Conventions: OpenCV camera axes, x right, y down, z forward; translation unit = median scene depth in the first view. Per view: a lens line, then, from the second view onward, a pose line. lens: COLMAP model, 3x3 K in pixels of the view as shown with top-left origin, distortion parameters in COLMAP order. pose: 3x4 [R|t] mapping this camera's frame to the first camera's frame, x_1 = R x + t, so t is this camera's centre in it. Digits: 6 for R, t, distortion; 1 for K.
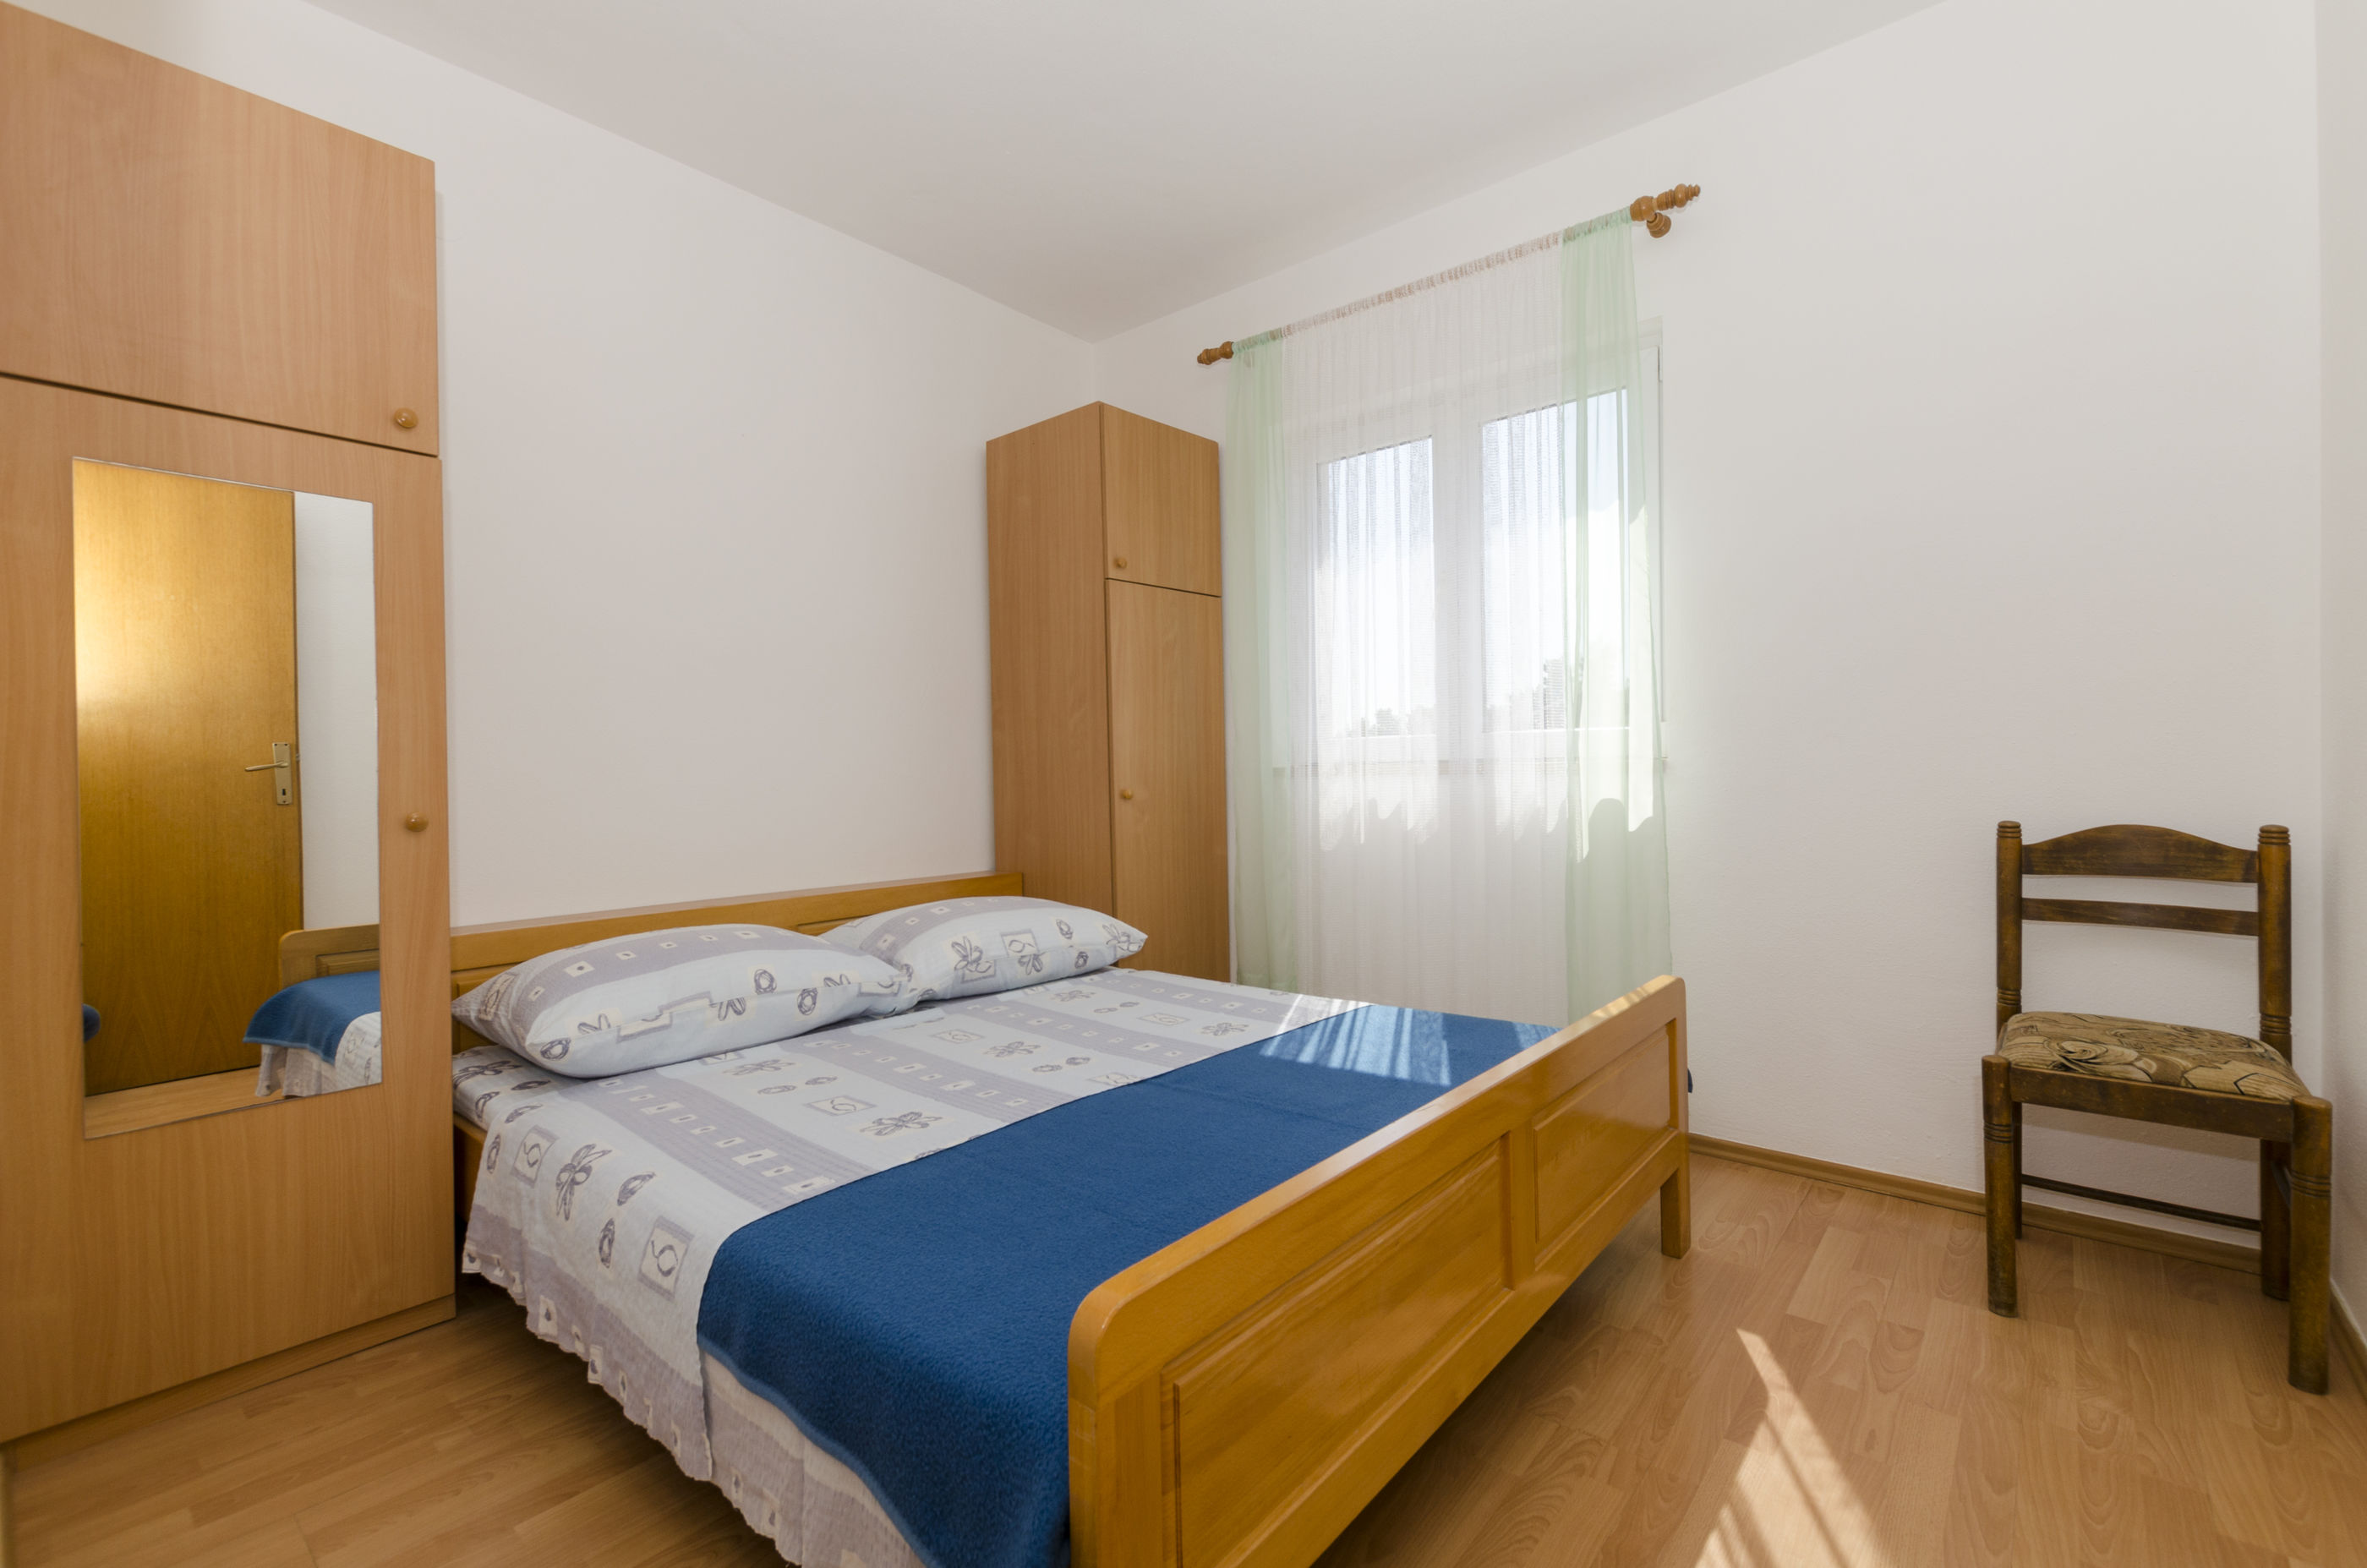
lens RADIAL K [[1026.1, 0, 1189.5], [0, 1026.1, 782.3], [0, 0, 1]] dist [0.007733, -0.003279]
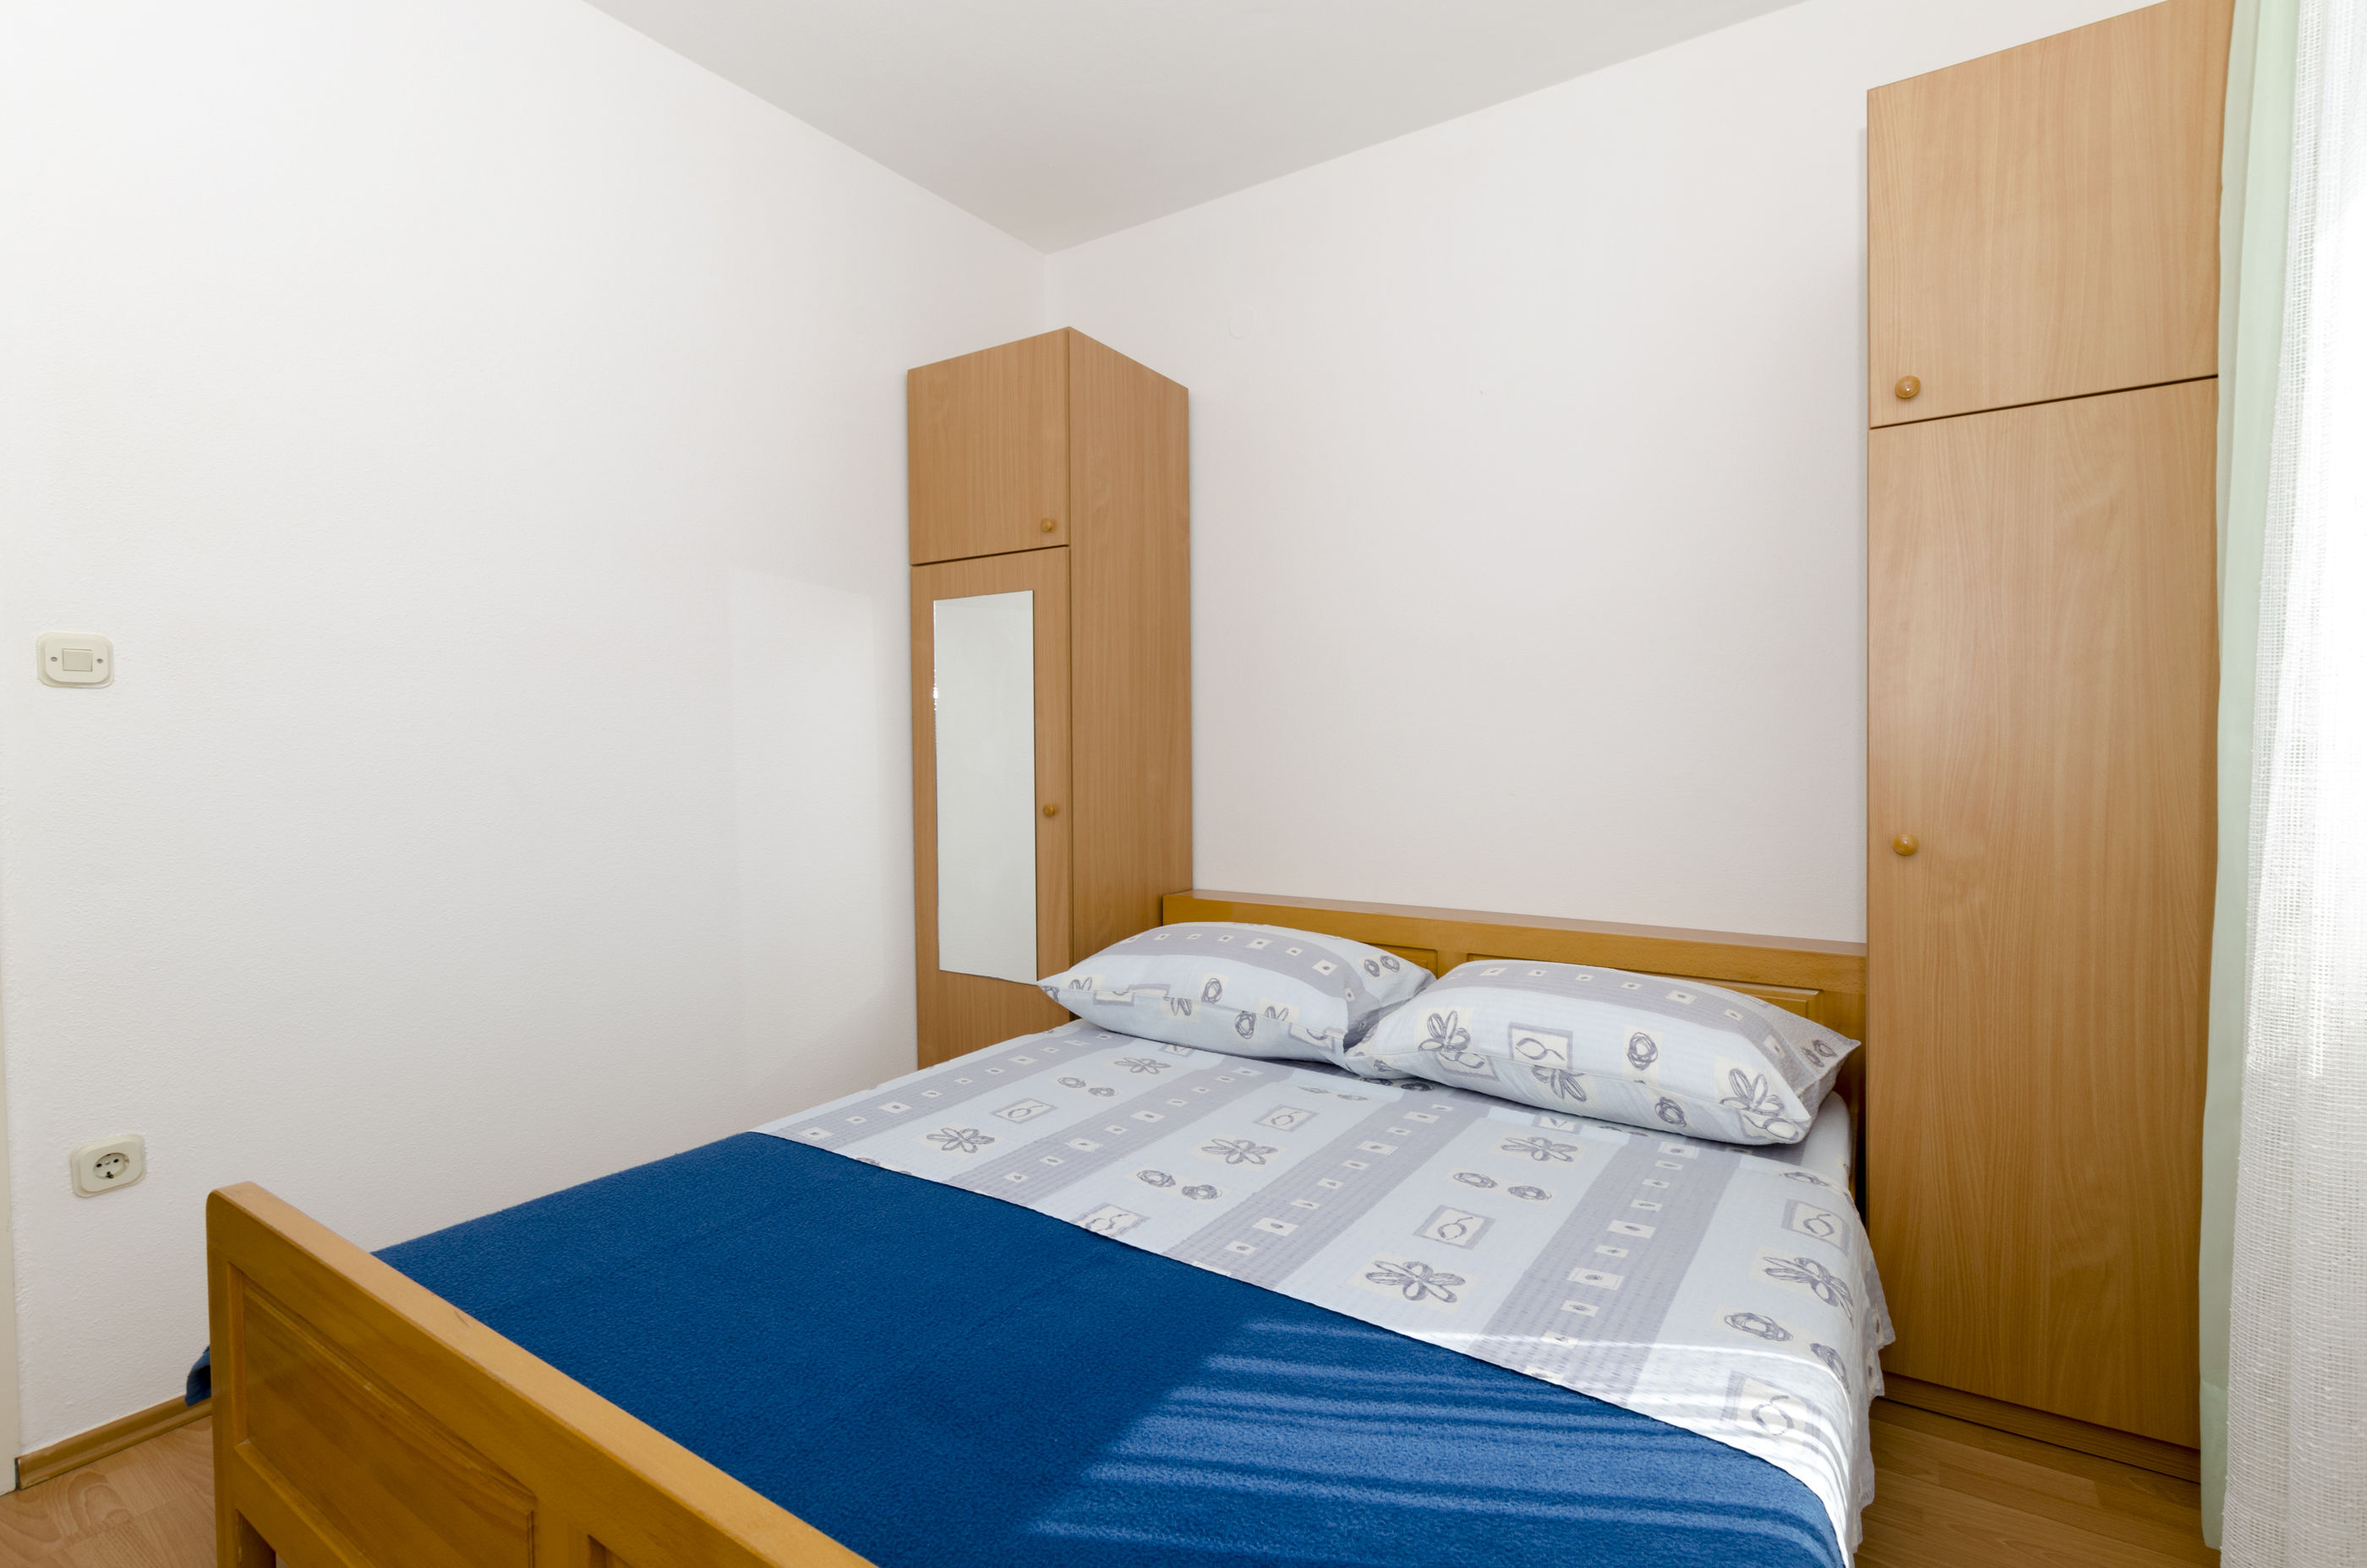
lens RADIAL K [[1068.4, 0, 1192.8], [0, 1068.4, 769.5], [0, 0, 1]] dist [-0.002618, -0.000127]
pose [[0.129028, 0.033750, -0.991066, 0.628429], [-0.010431, 0.999412, 0.032676, -0.057589], [0.991586, 0.006122, 0.129304, 0.869971]]
